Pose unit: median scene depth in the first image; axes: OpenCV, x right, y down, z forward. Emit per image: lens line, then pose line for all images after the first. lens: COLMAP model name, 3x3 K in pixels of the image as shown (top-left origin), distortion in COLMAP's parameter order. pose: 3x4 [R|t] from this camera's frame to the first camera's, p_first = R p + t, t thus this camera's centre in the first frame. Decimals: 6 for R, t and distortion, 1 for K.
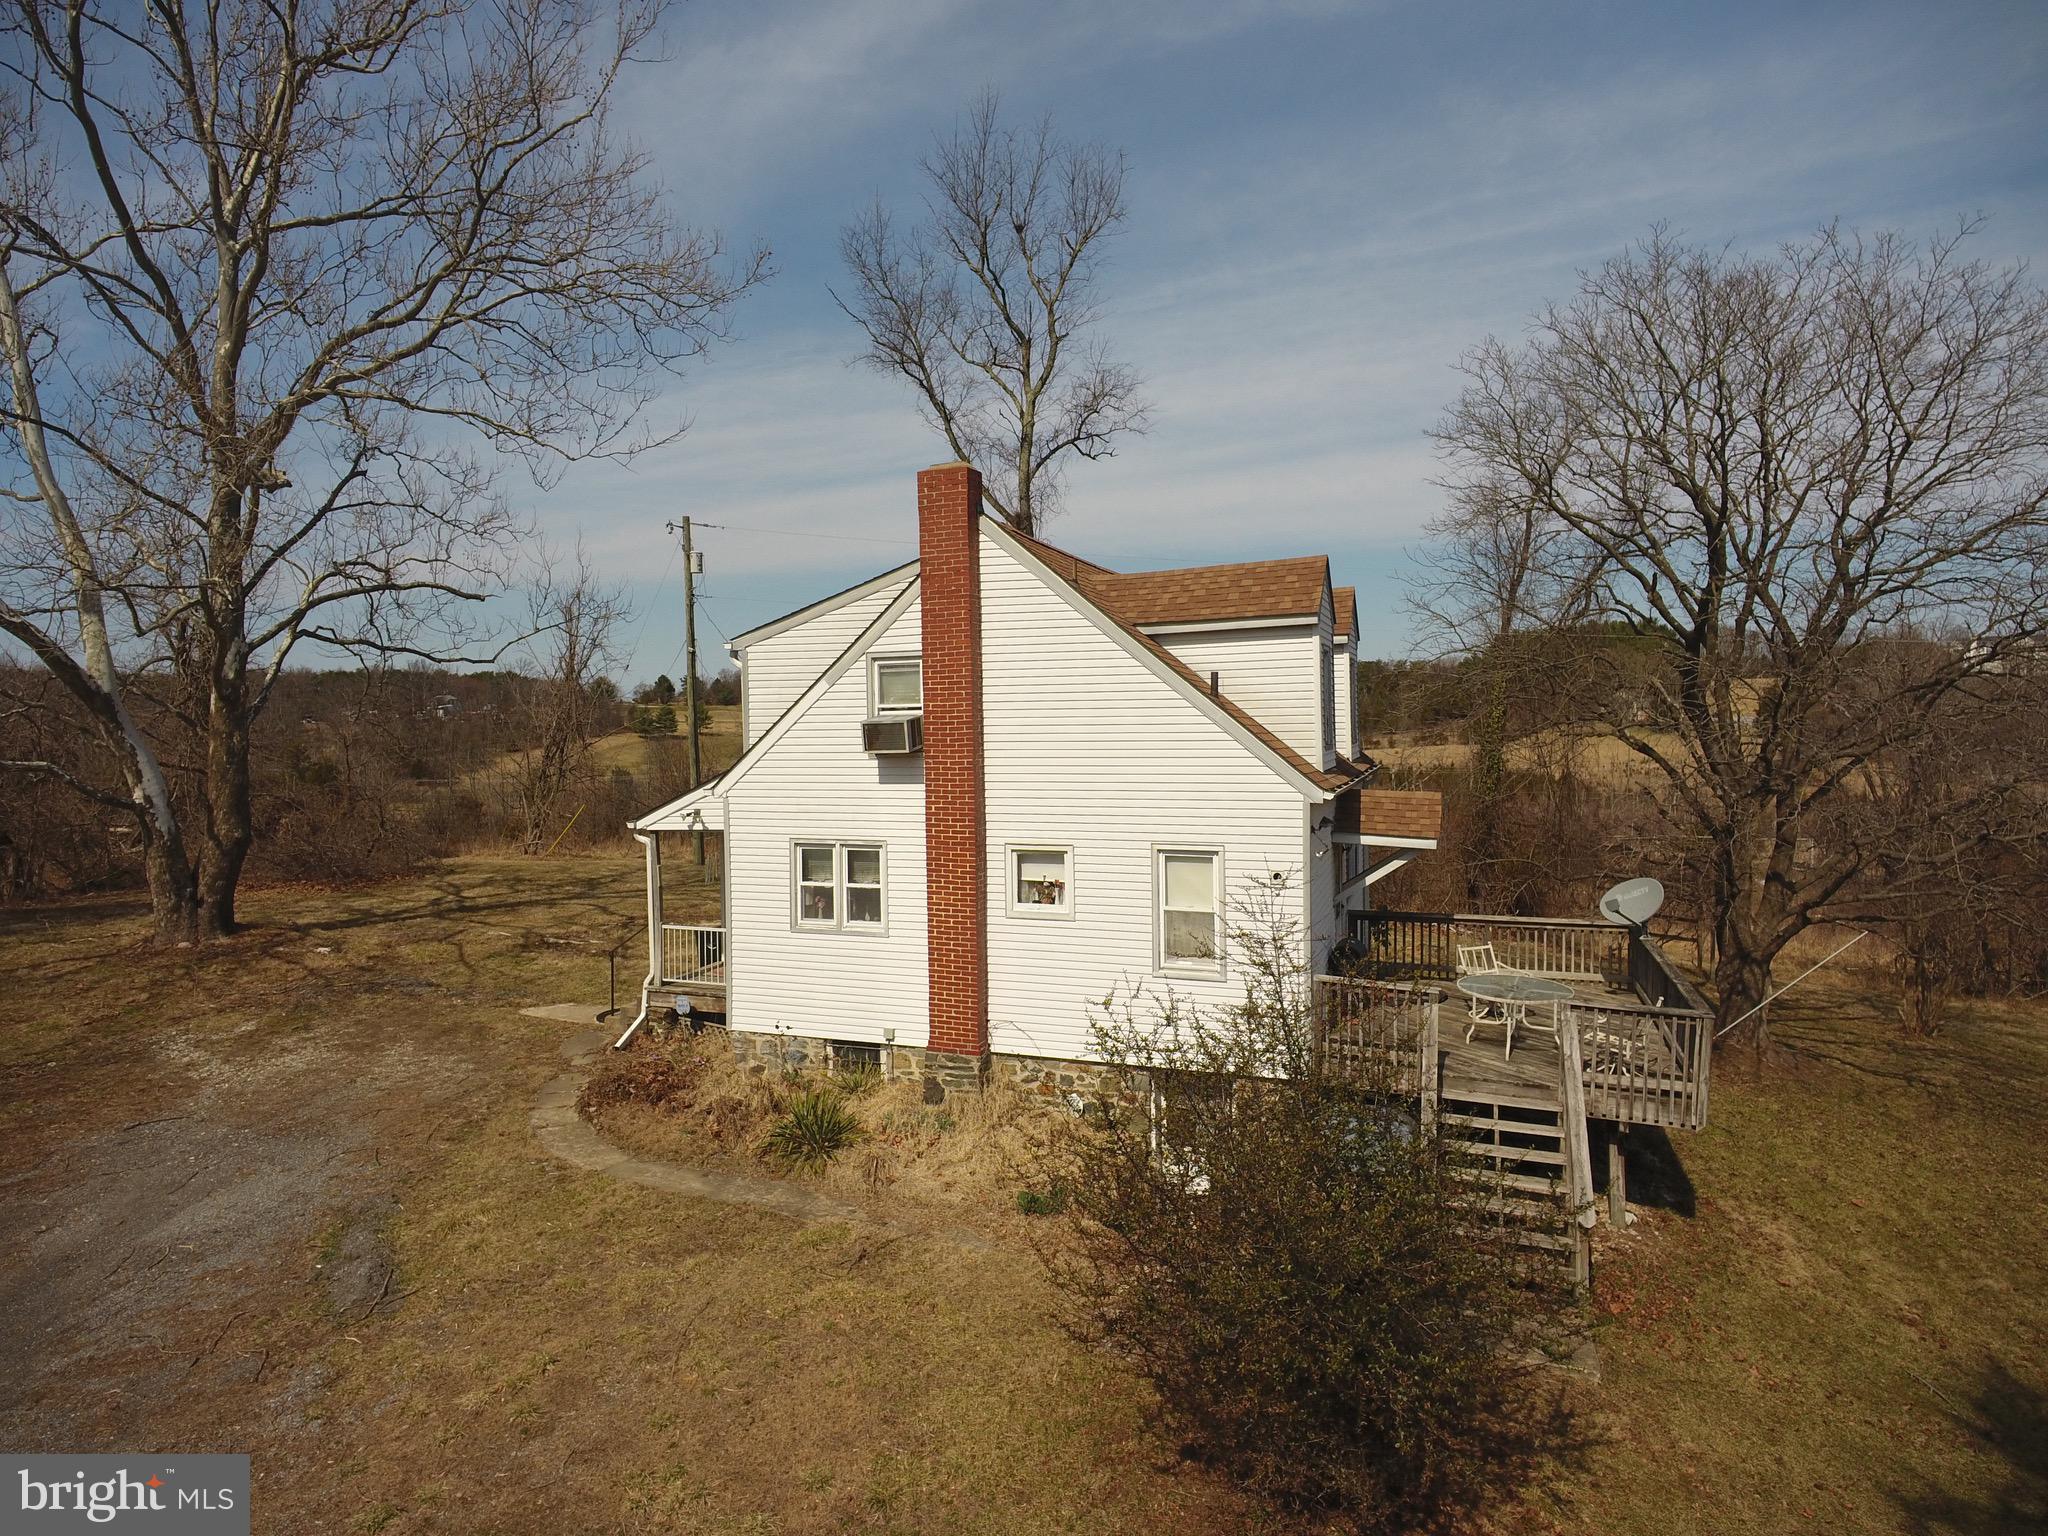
lens RADIAL K [[1188.2, 0, 1022.2], [0, 1188.2, 766.3], [0, 0, 1]] dist [0.000900, -0.001179]
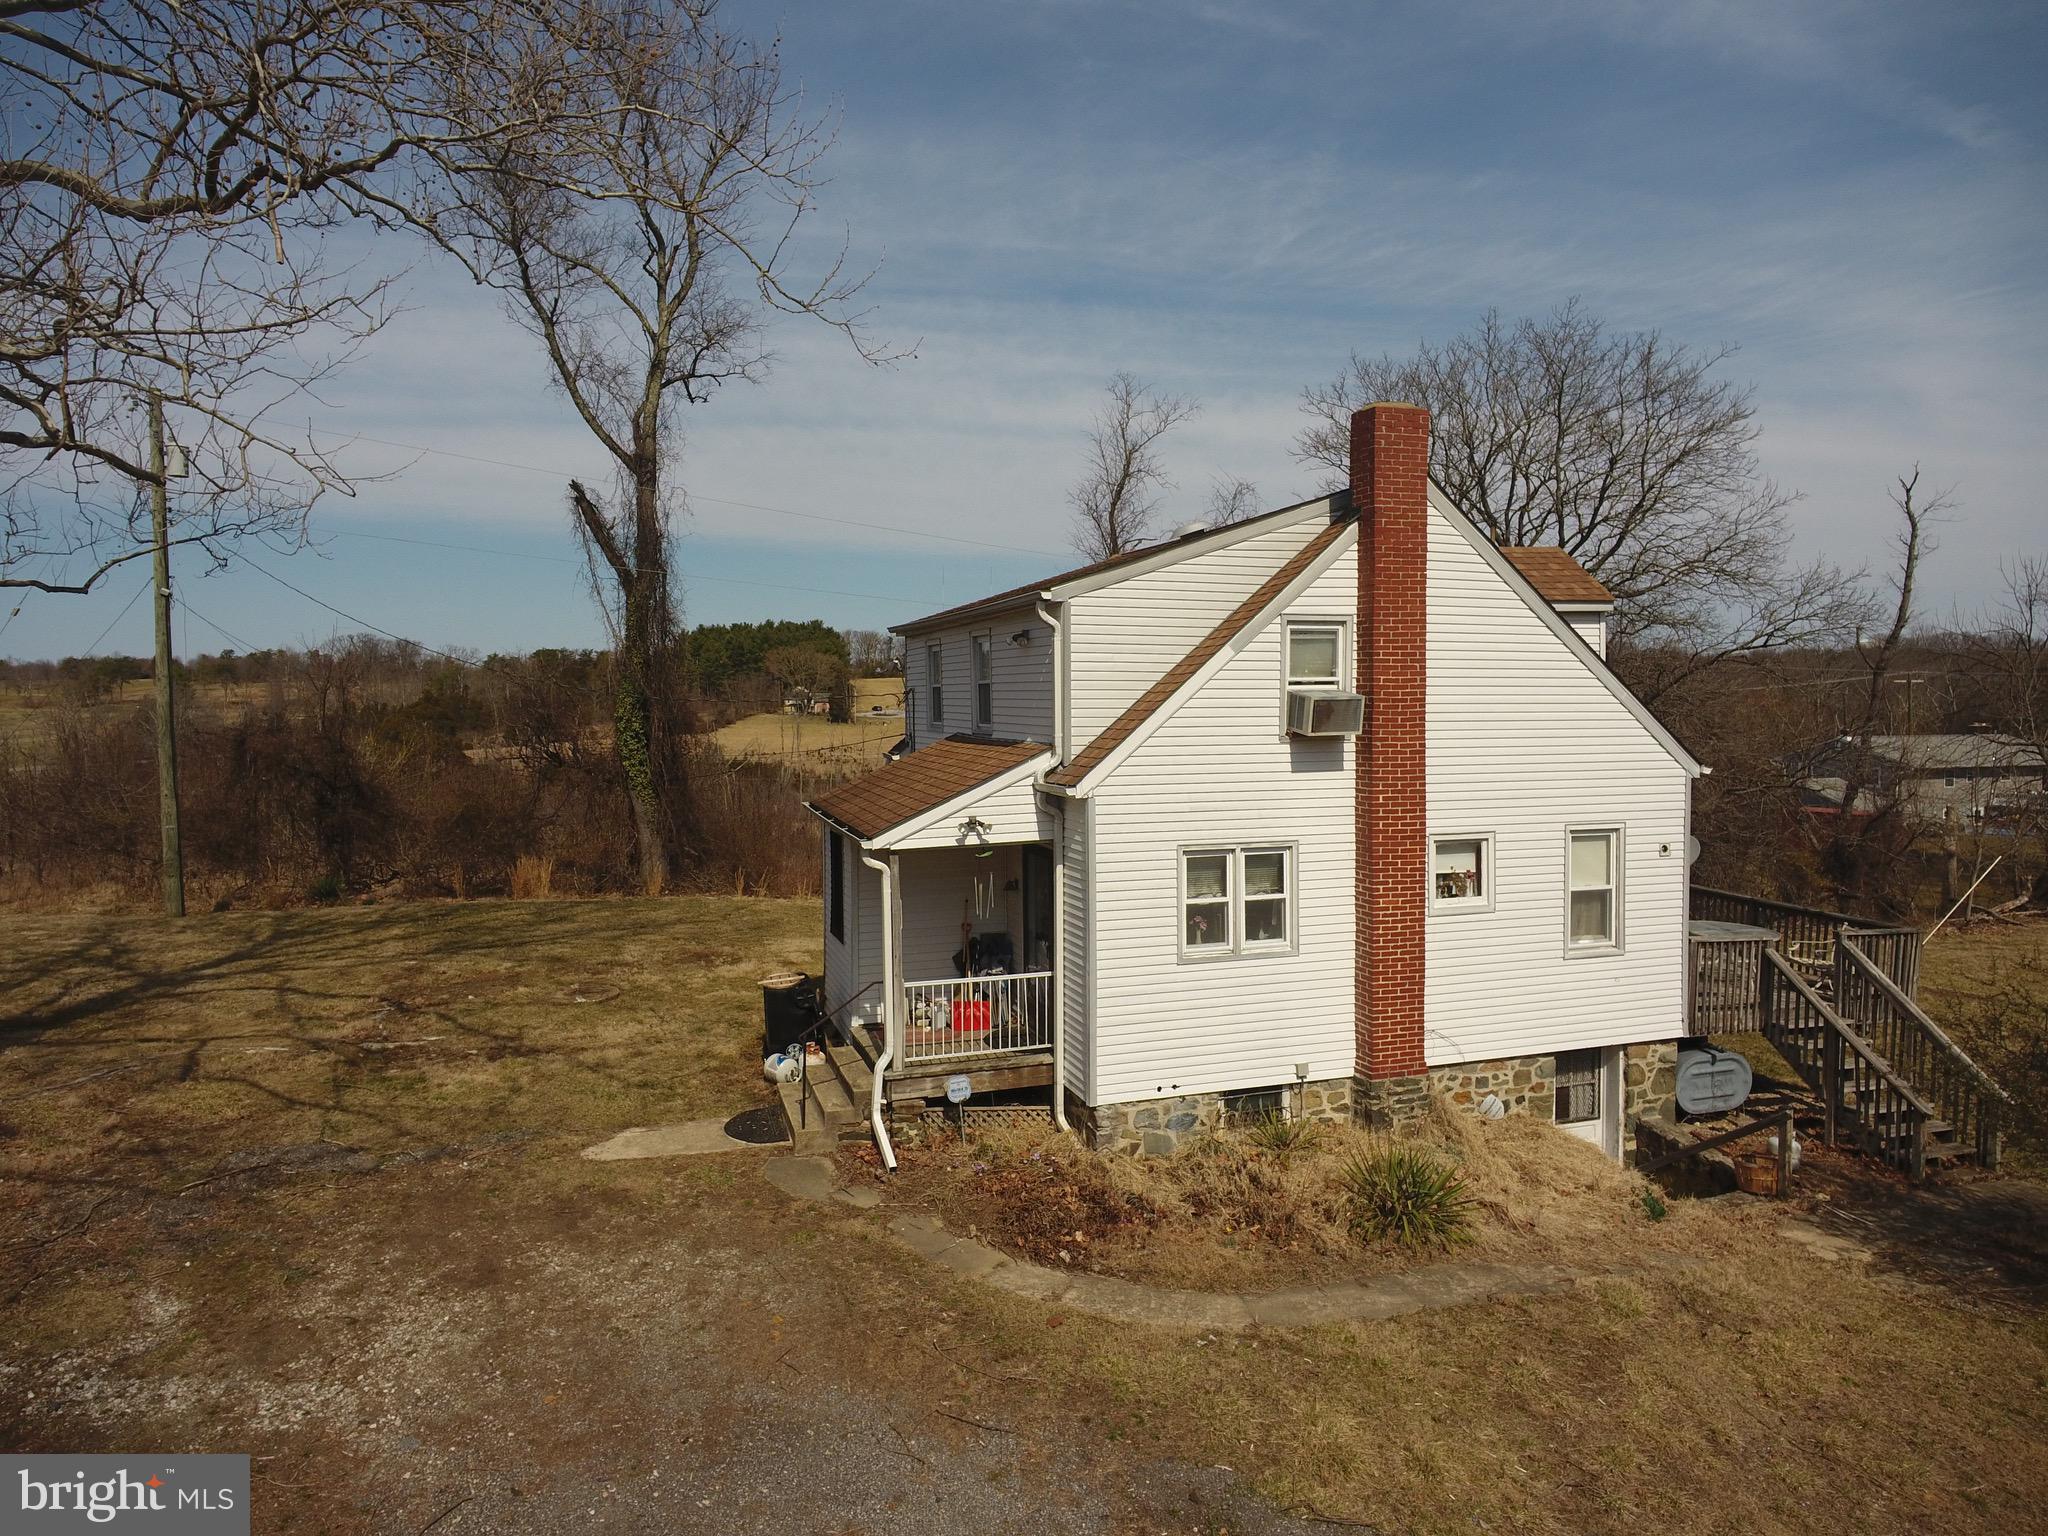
lens RADIAL K [[1188.2, 0, 1023.4], [0, 1188.2, 765.0], [0, 0, 1]] dist [0.000900, -0.001179]
pose [[0.786635, -0.021694, 0.617037, -0.766813], [0.017468, 0.999764, 0.012881, -0.004335], [-0.617171, 0.000646, 0.786829, 0.452653]]
